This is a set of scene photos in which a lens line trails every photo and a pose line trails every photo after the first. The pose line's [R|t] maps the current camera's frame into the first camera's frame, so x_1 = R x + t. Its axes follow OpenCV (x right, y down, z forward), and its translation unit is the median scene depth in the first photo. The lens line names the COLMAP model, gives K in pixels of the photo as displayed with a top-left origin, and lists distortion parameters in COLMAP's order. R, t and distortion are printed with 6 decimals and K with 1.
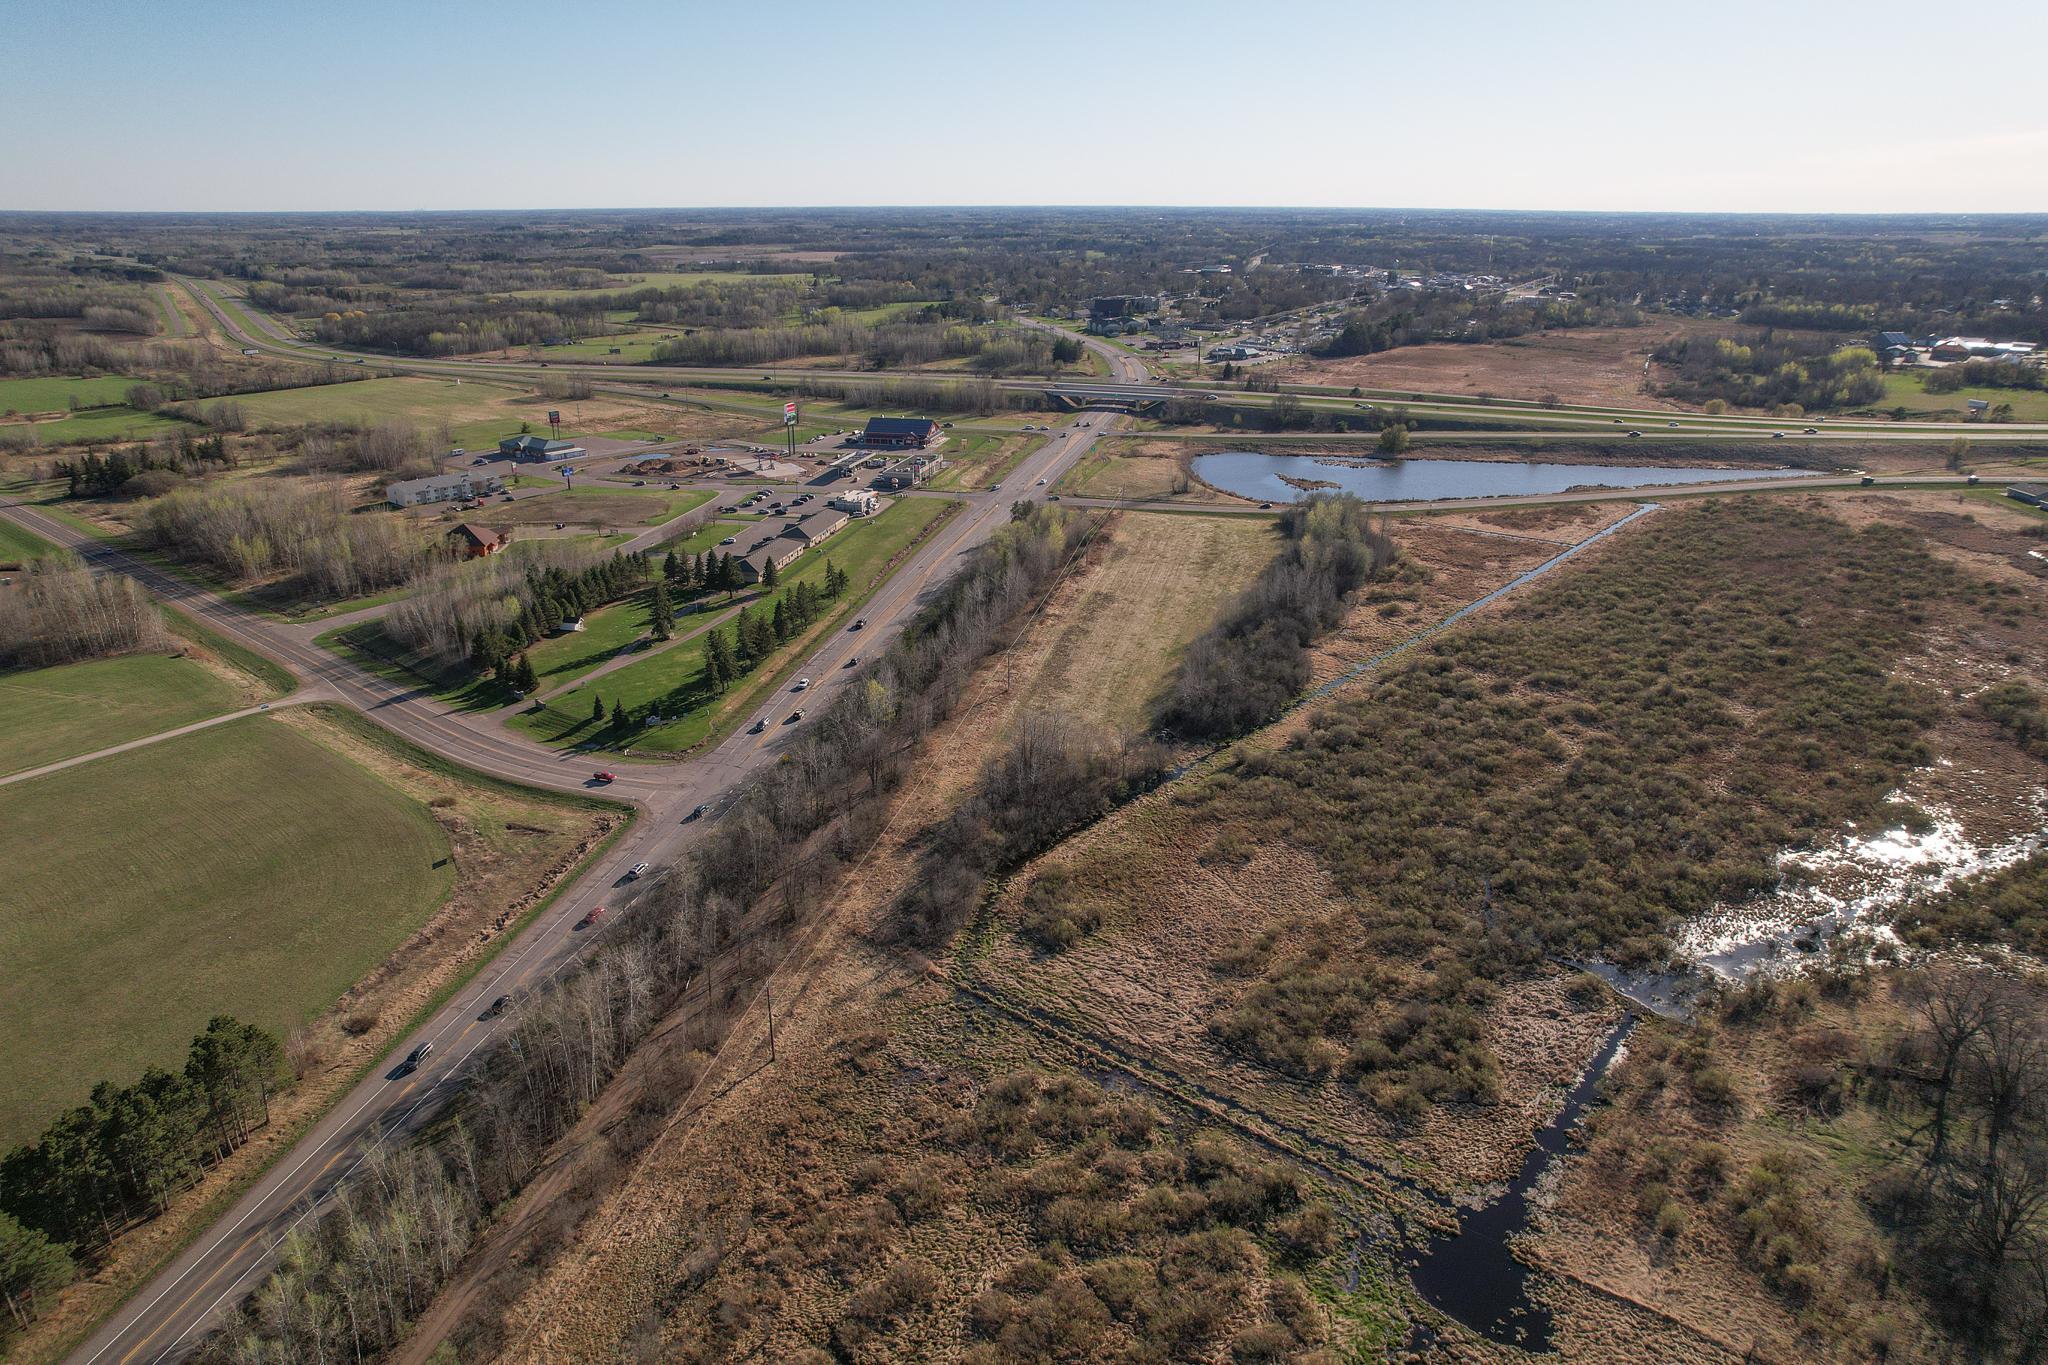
lens RADIAL K [[1303.9, 0, 1013.5], [0, 1303.9, 663.3], [0, 0, 1]] dist [-0.078253, 0.070188]
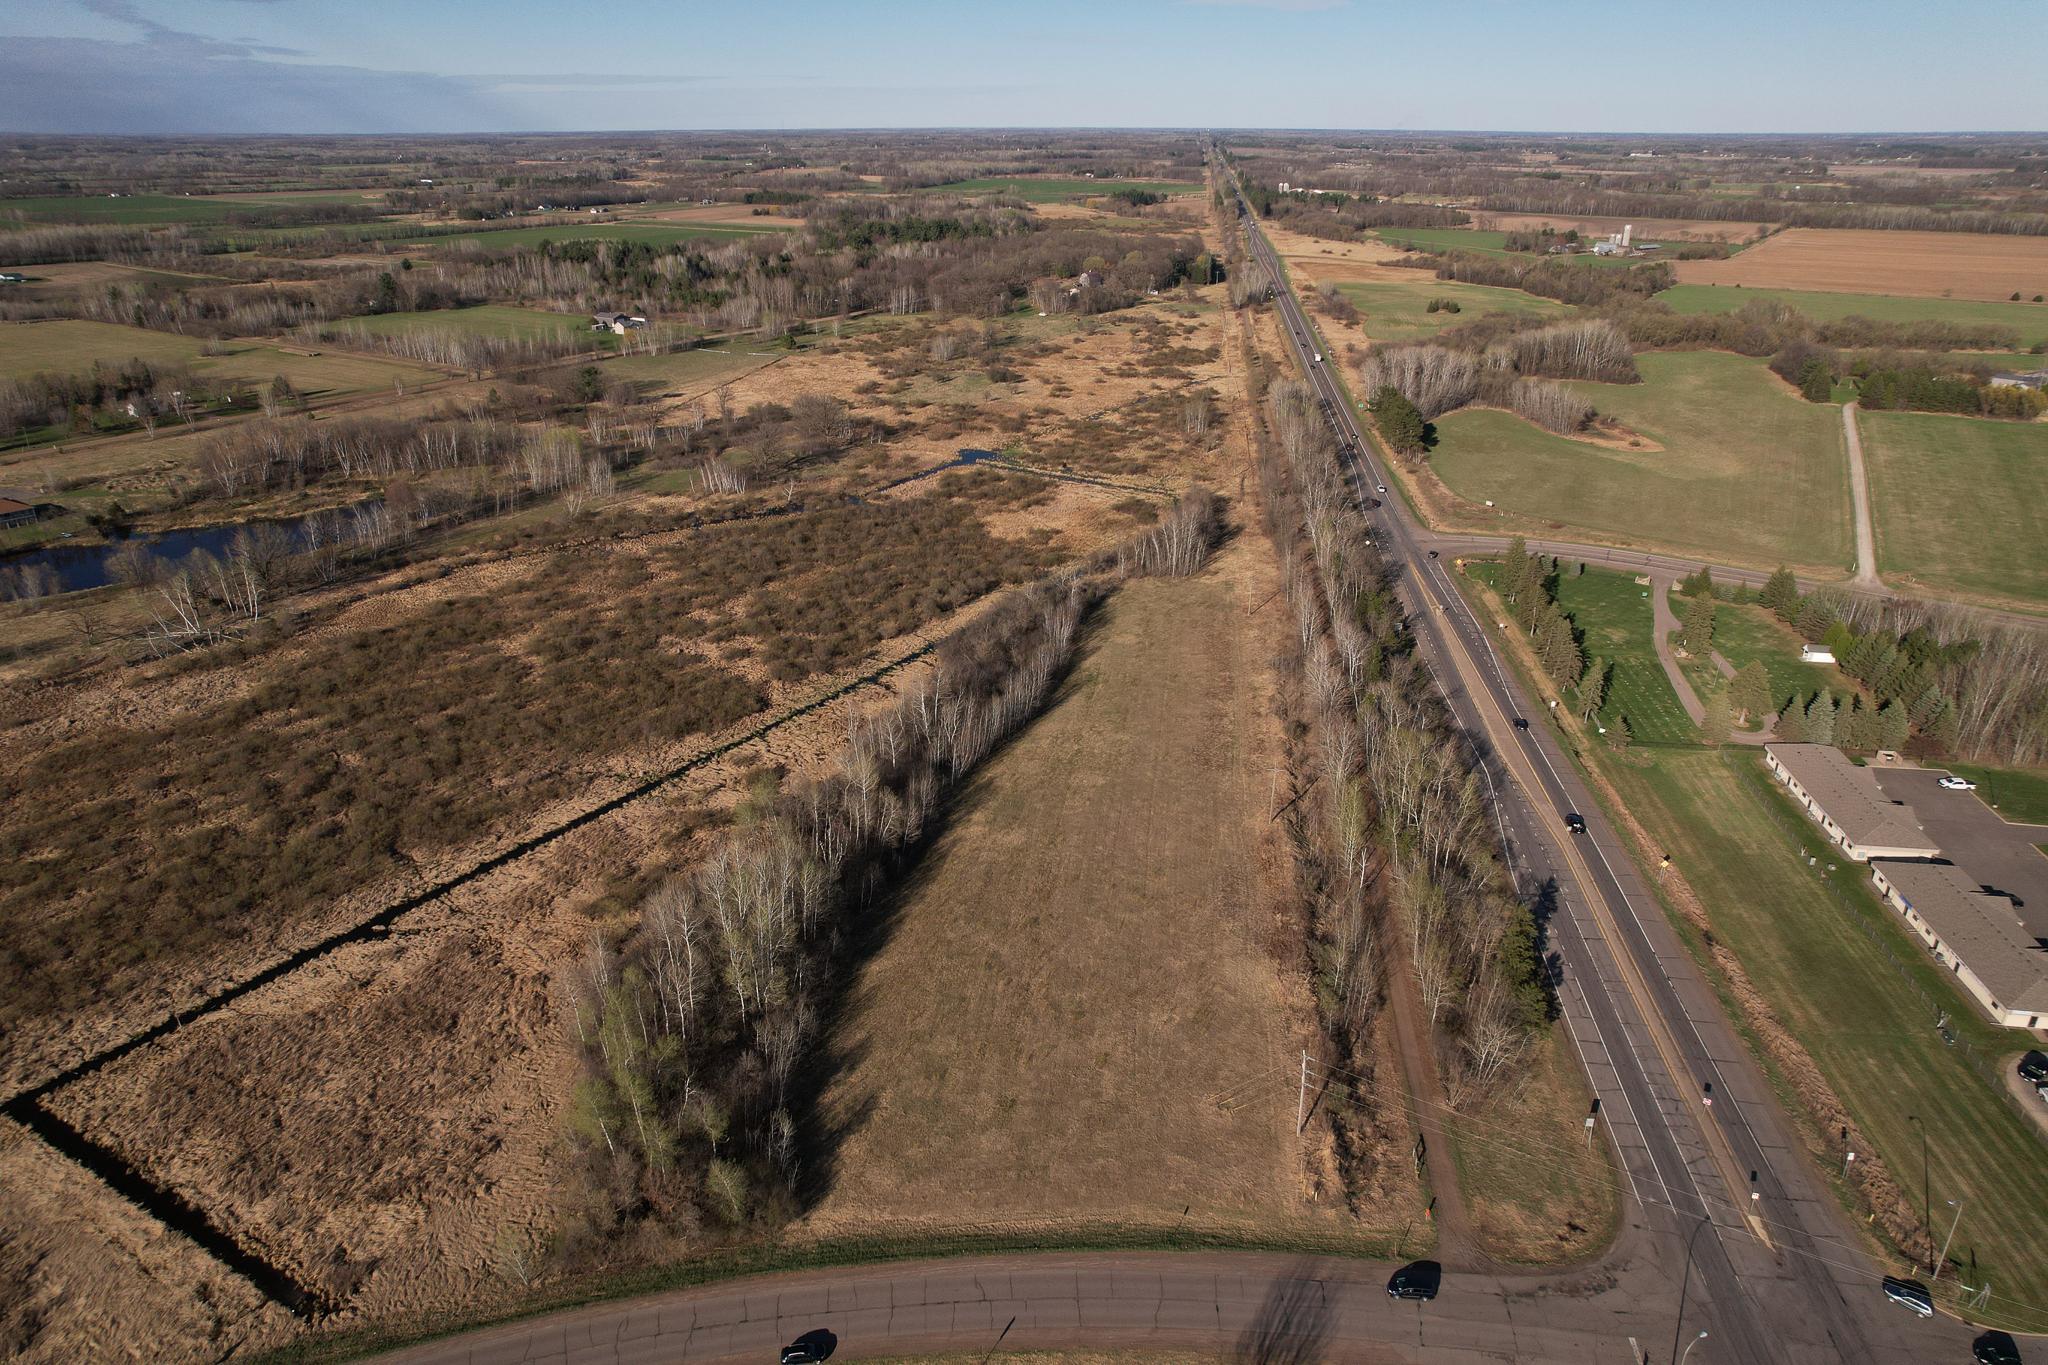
lens RADIAL K [[1303.9, 0, 1016.6], [0, 1303.9, 696.9], [0, 0, 1]] dist [-0.078253, 0.070188]
pose [[-0.995044, 0.042663, -0.089820, 0.214674], [-0.031563, 0.721060, 0.692153, -0.499193], [0.094295, 0.691557, -0.716140, 1.394568]]
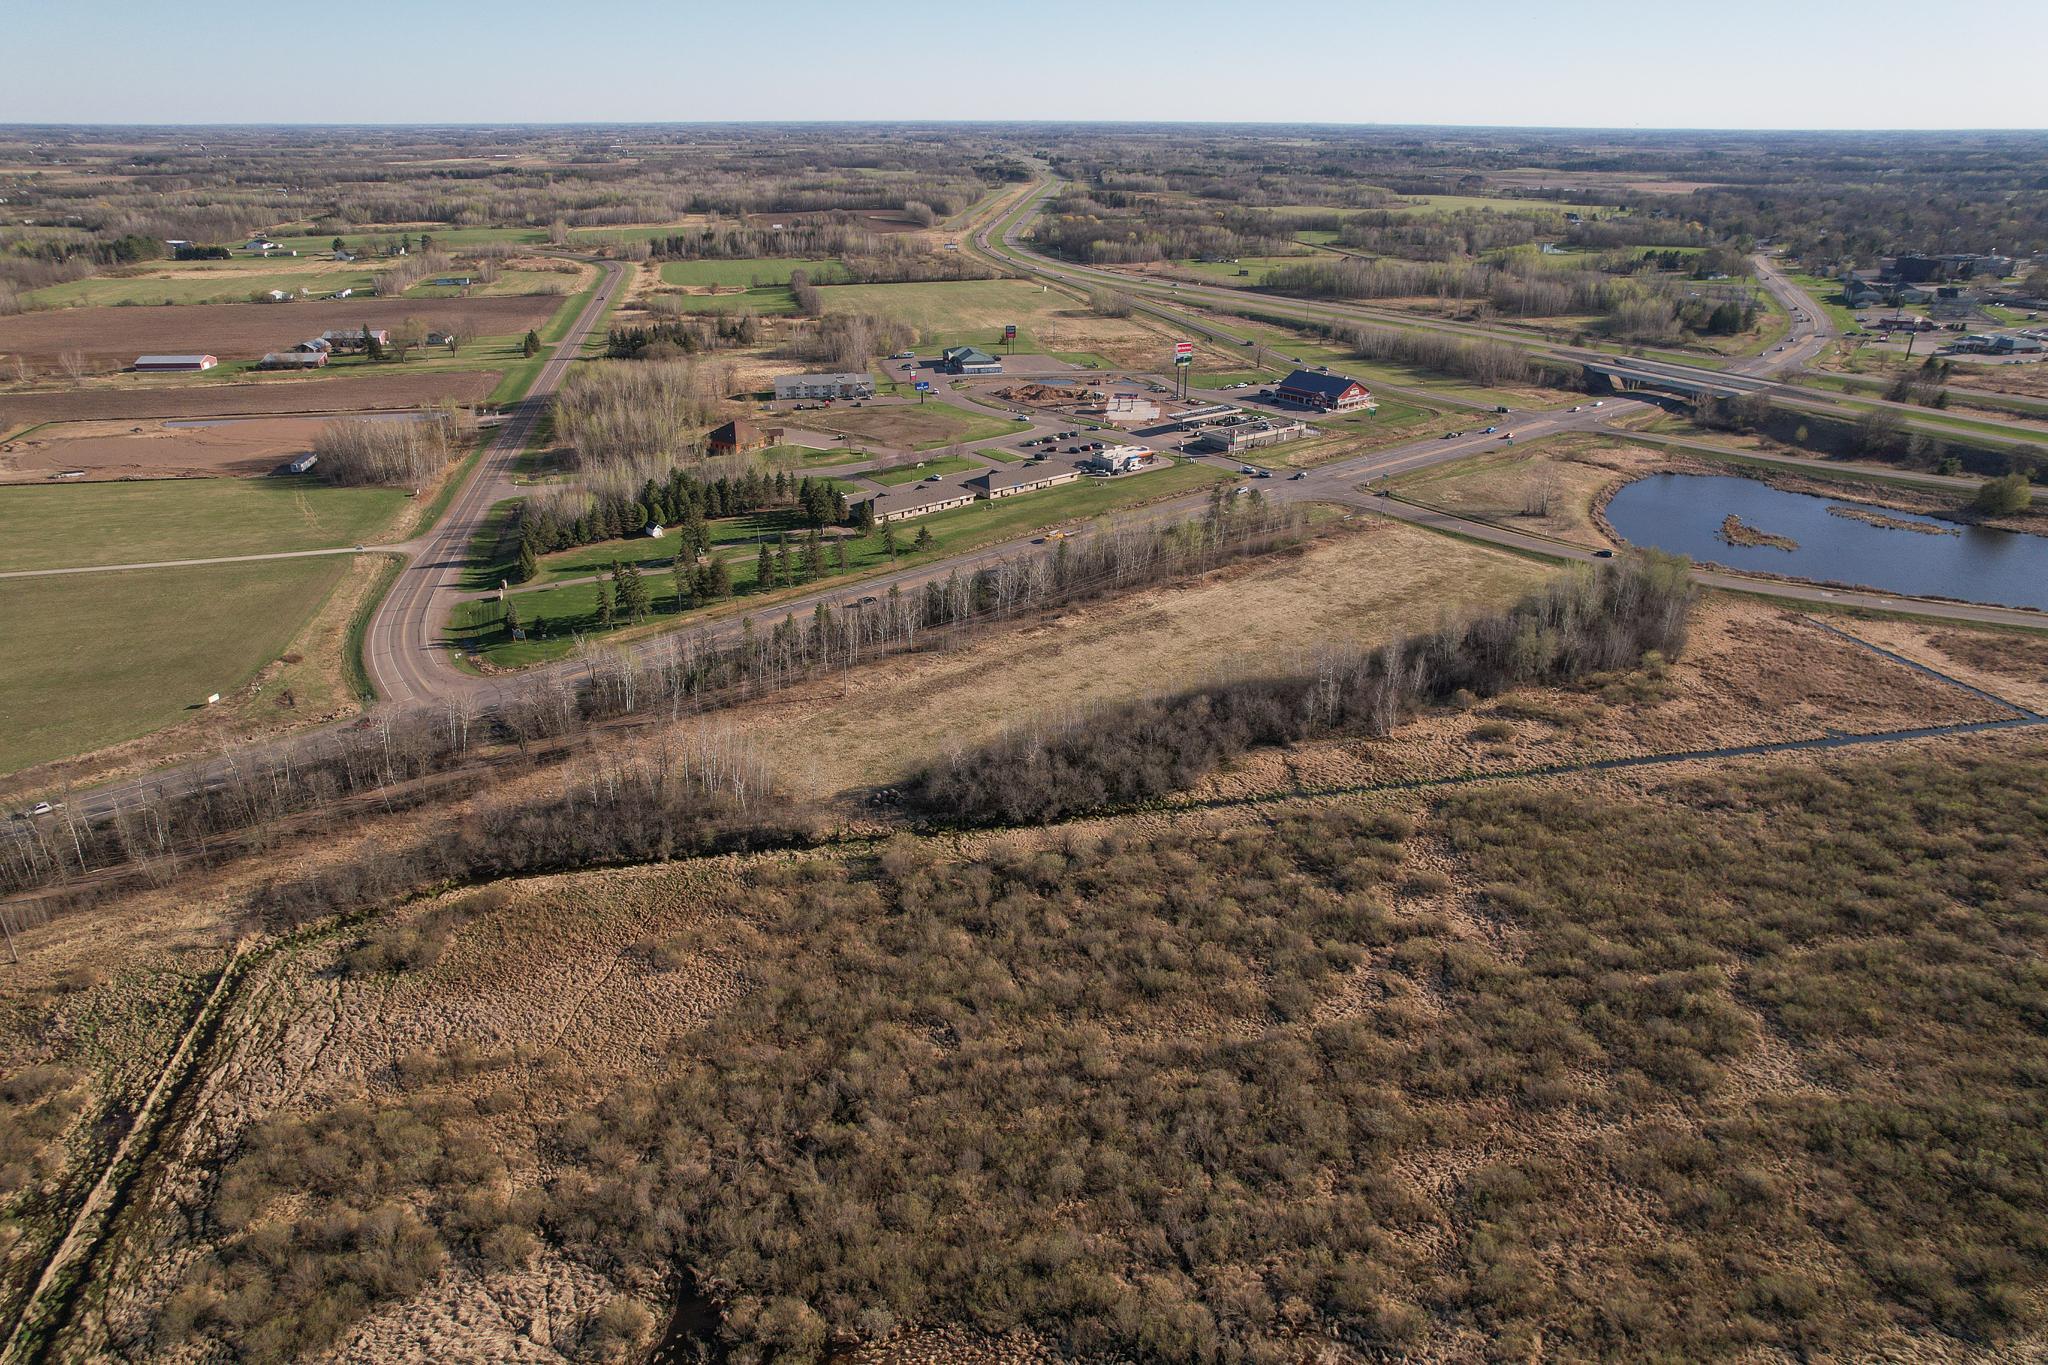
lens RADIAL K [[1303.9, 0, 1023.1], [0, 1303.9, 683.1], [0, 0, 1]] dist [-0.078253, 0.070188]
pose [[0.790866, 0.248850, -0.559111, 0.452808], [-0.209024, 0.968493, 0.135393, -0.102034], [0.575187, 0.009790, 0.817963, 0.289724]]
